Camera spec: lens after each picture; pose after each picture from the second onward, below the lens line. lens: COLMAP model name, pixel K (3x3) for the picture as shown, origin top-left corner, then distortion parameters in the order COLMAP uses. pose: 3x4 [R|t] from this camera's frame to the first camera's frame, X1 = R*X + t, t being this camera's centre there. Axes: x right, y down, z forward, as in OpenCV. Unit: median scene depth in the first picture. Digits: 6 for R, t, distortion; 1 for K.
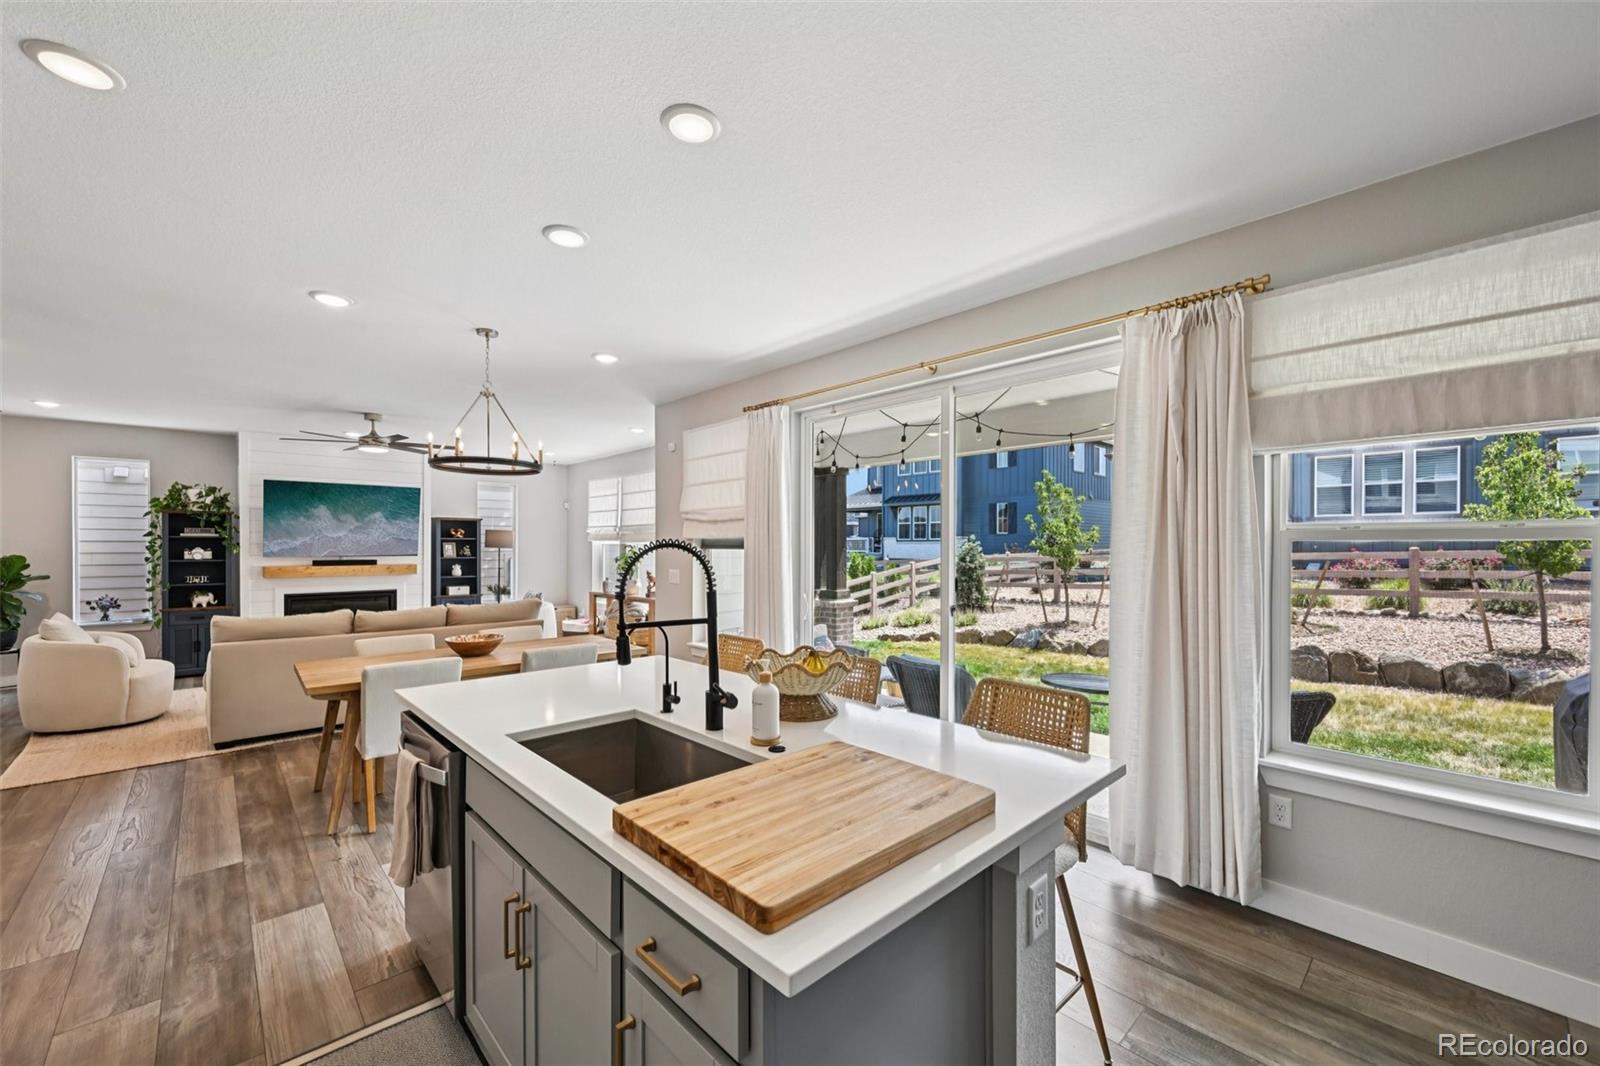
lens RADIAL K [[634.8, 0, 802.1], [0, 634.8, 549.4], [0, 0, 1]] dist [-0.002290, -0.000095]
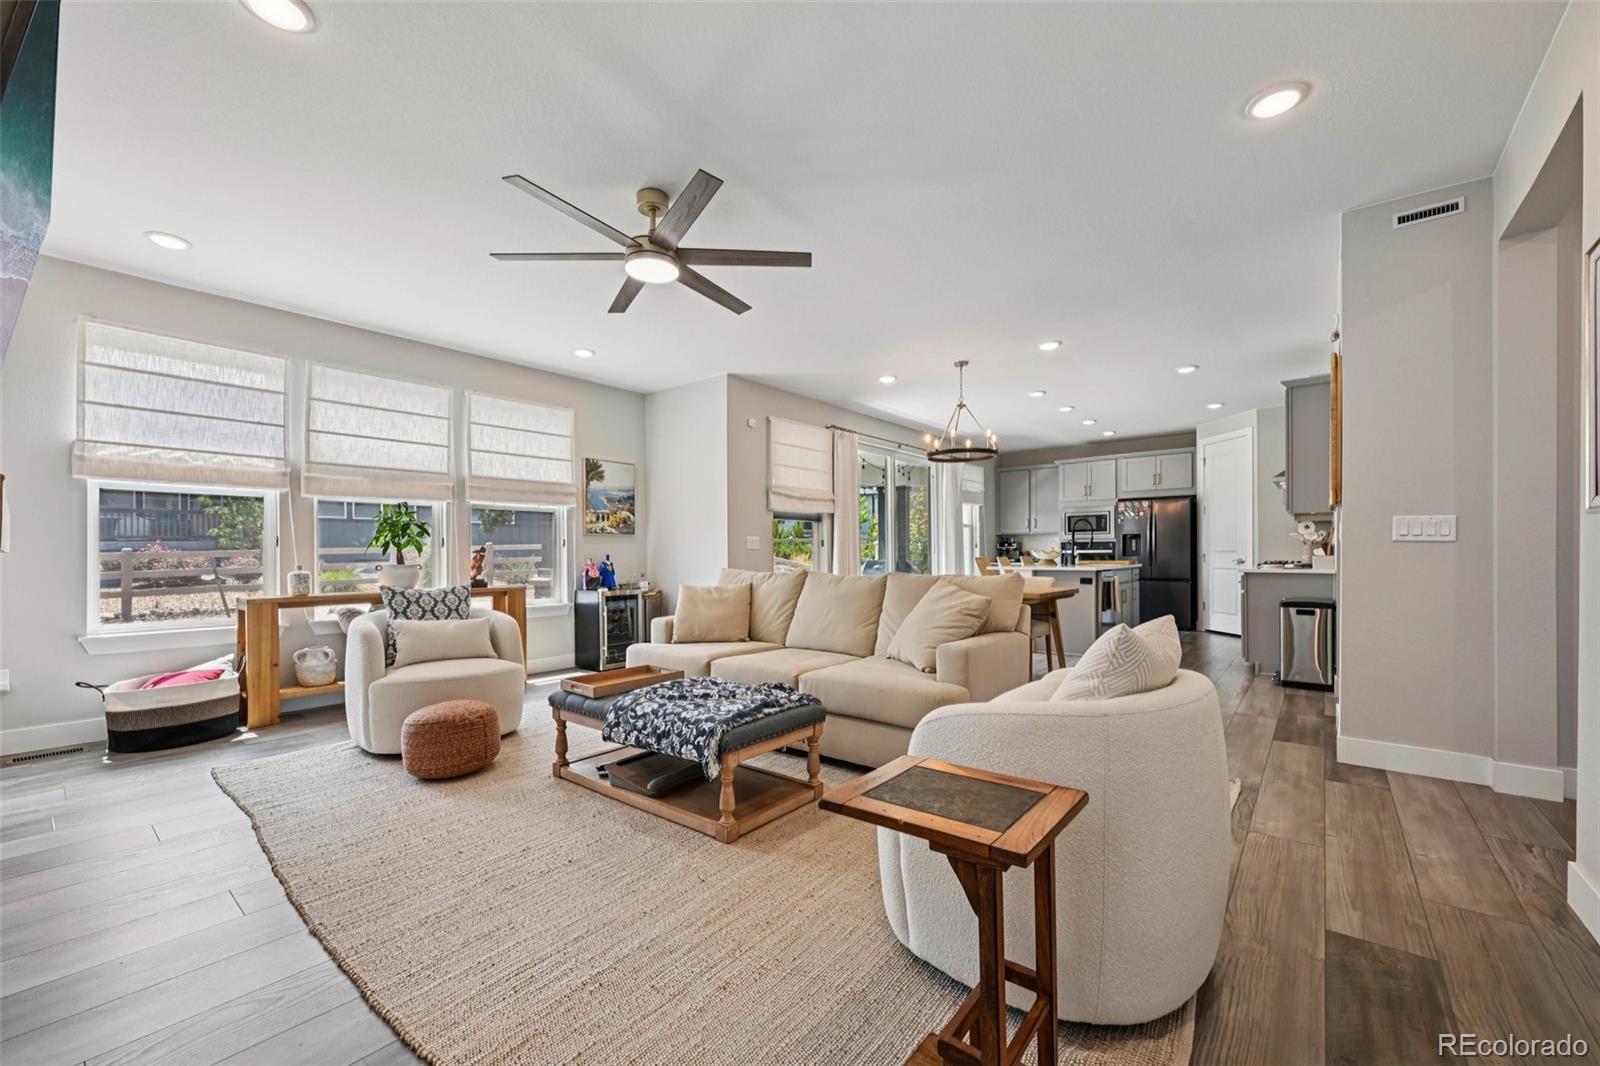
lens RADIAL K [[641.0, 0, 798.0], [0, 641.0, 556.1], [0, 0, 1]] dist [-0.002574, -0.000372]
pose [[-0.128588, -0.003267, 0.991693, -1.180760], [0.010175, 0.999938, 0.004614, 0.055422], [-0.991646, 0.010684, -0.128546, 0.968685]]
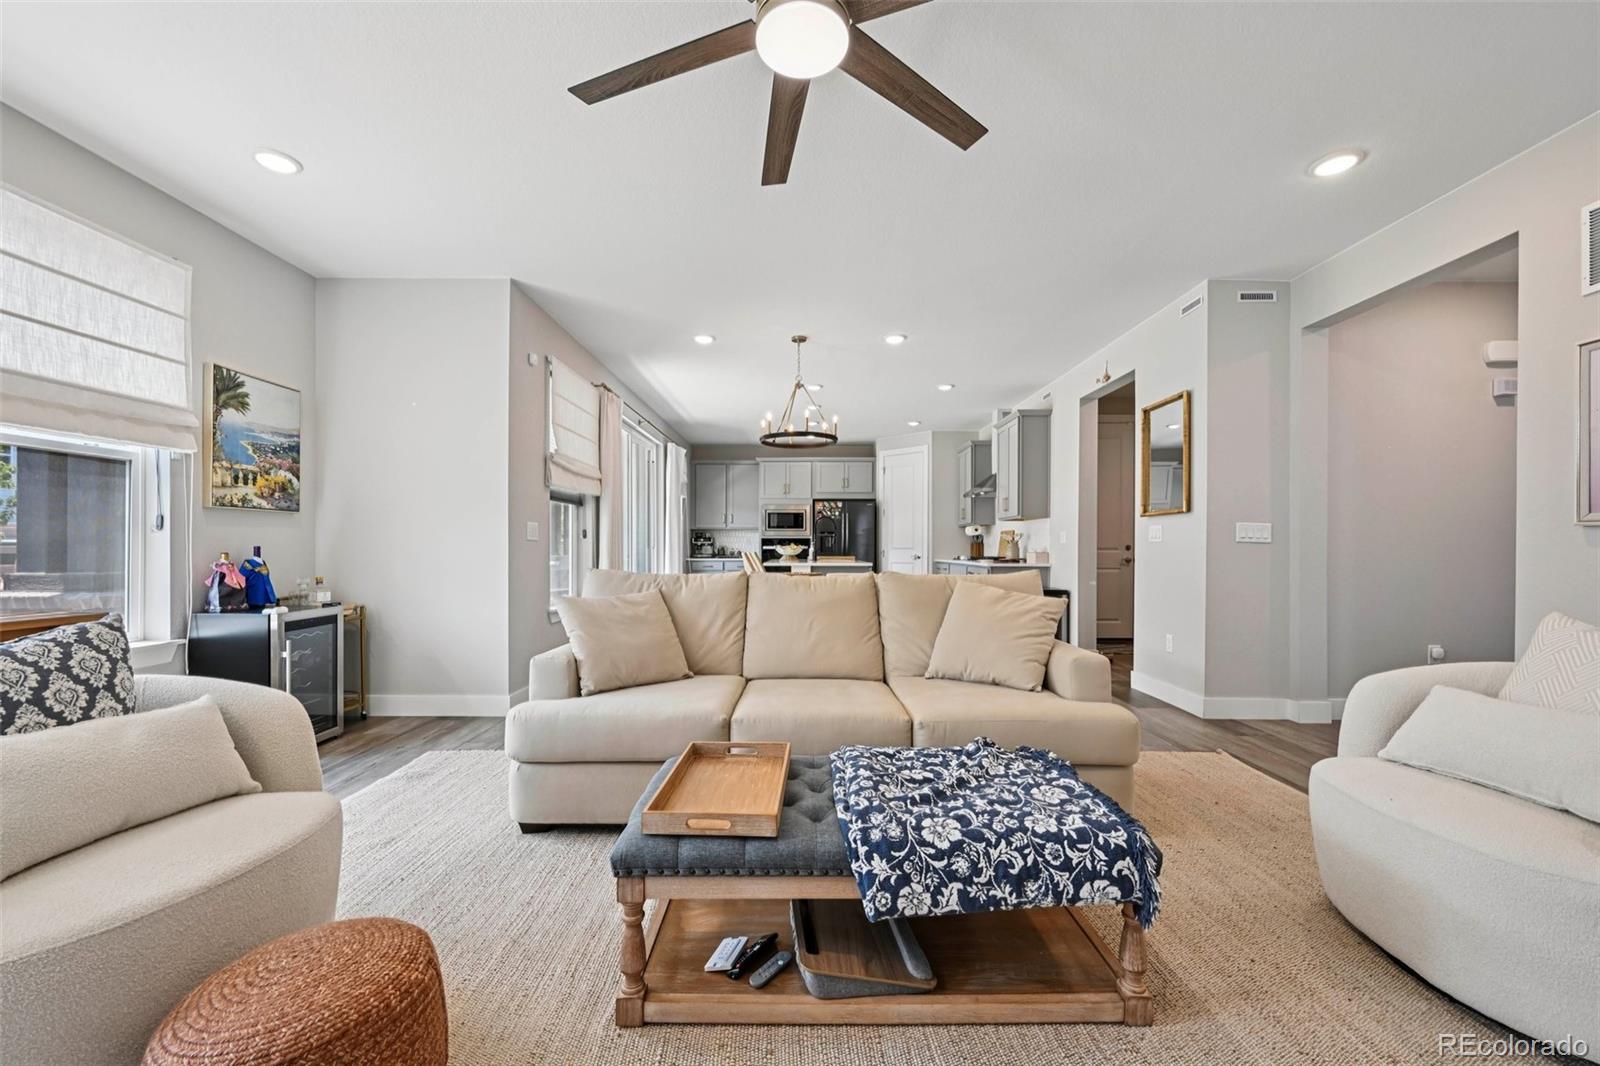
lens RADIAL K [[634.8, 0, 802.1], [0, 634.8, 549.4], [0, 0, 1]] dist [-0.002290, -0.000095]
pose [[-0.727645, -0.003989, 0.685942, -0.870415], [0.000007, 0.999983, 0.005822, 0.054497], [-0.685954, 0.004241, -0.727633, 1.210680]]
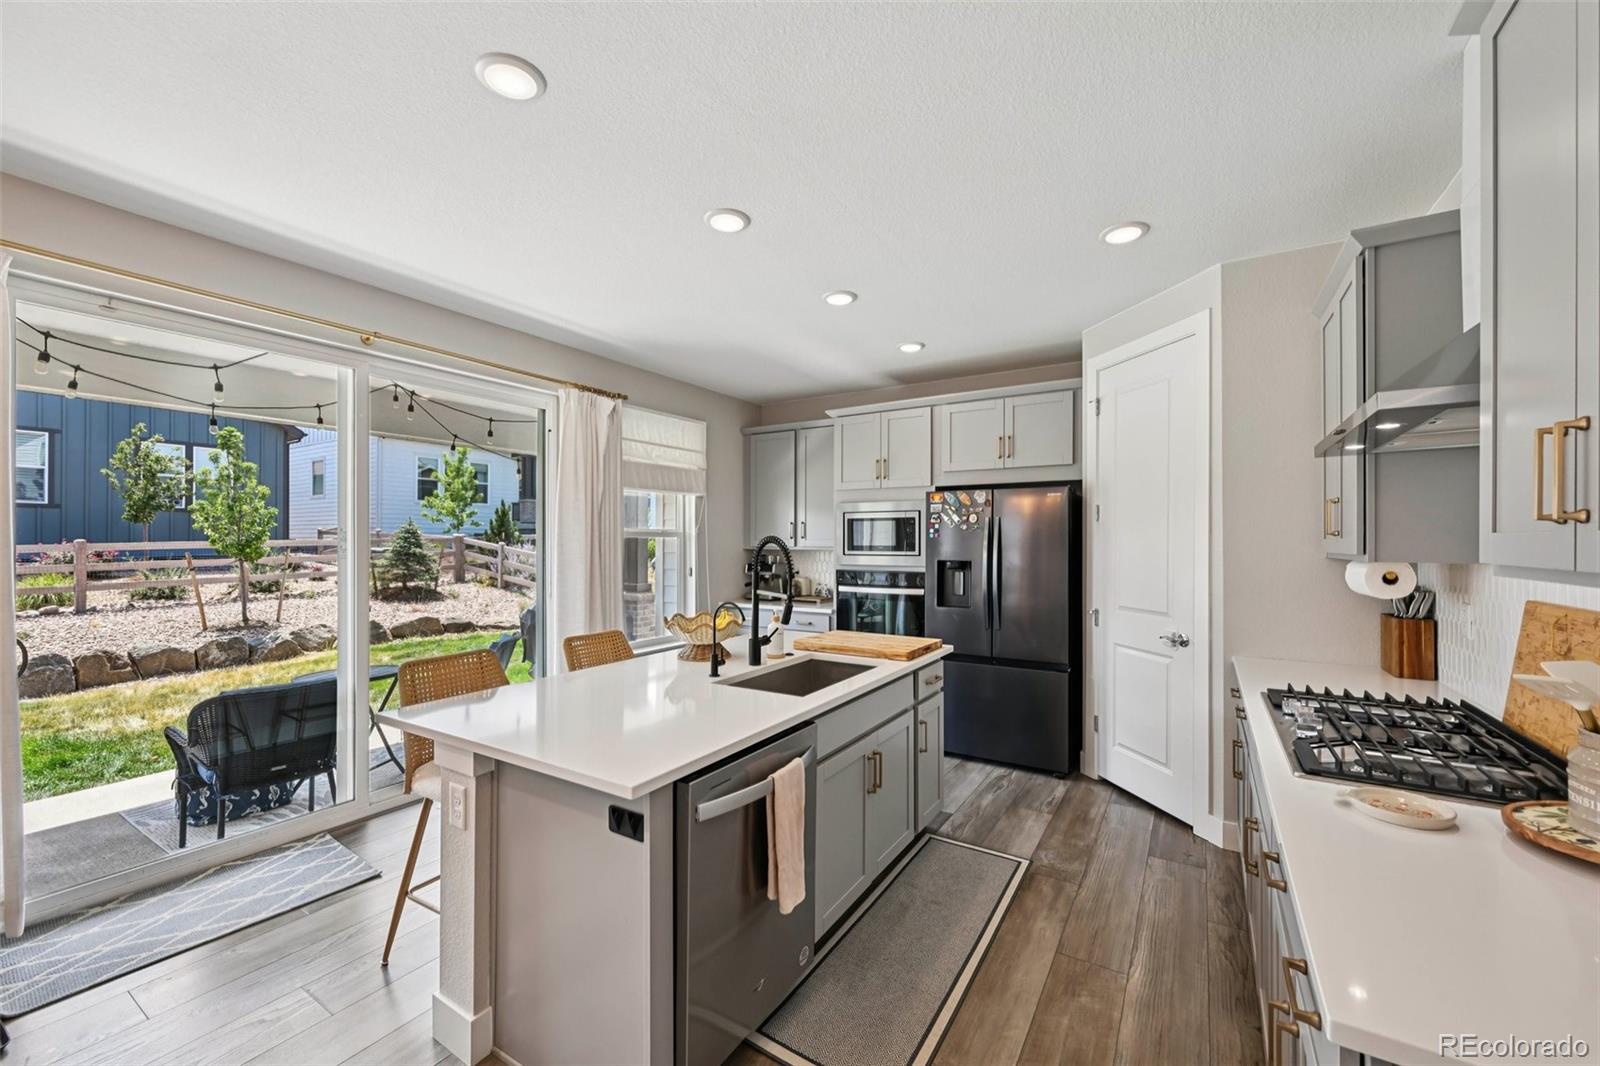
lens RADIAL K [[632.9, 0, 803.7], [0, 632.9, 537.4], [0, 0, 1]] dist [-0.001987, 0.000136]
pose [[-0.255034, 0.002482, 0.966929, -0.467281], [0.003351, 0.999993, -0.001683, -0.003139], [-0.966926, 0.002811, -0.255041, 0.372341]]
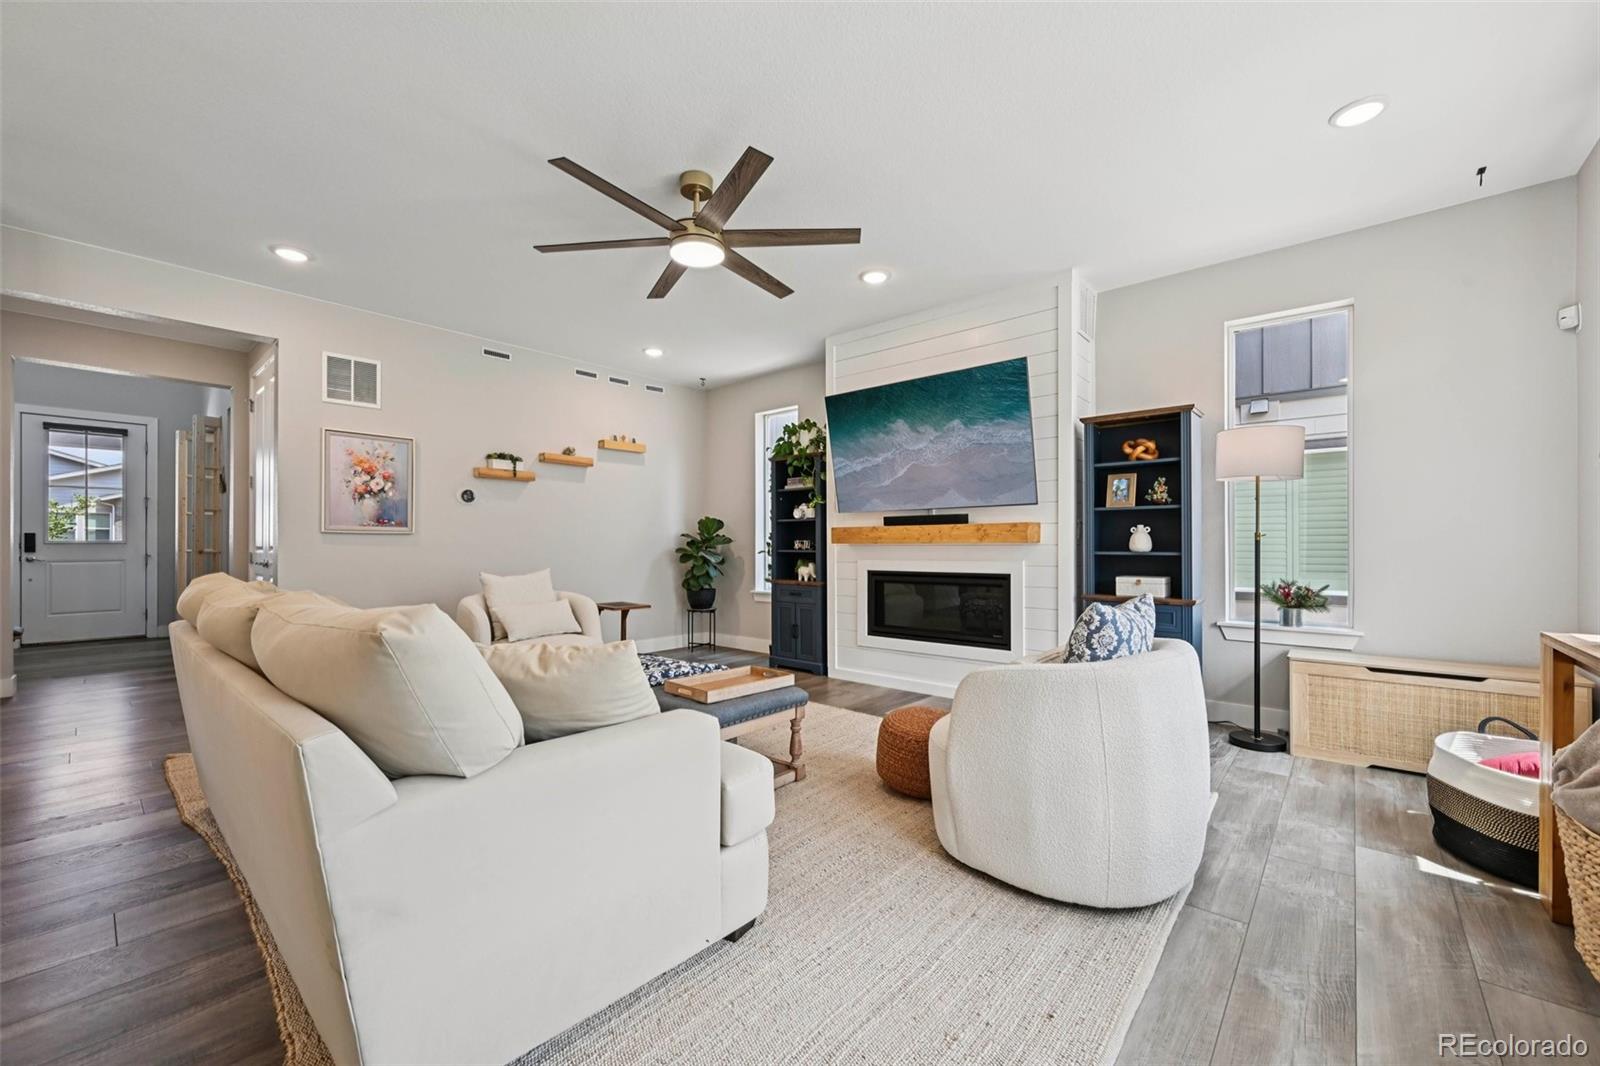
lens RADIAL K [[630.0, 0, 804.5], [0, 630.0, 548.7], [0, 0, 1]] dist [-0.002575, 0.000029]
pose [[0.105168, 0.003636, -0.994448, -0.215231], [-0.004062, 0.999987, 0.003226, 0.056109], [0.994446, 0.003700, 0.105181, 1.043079]]
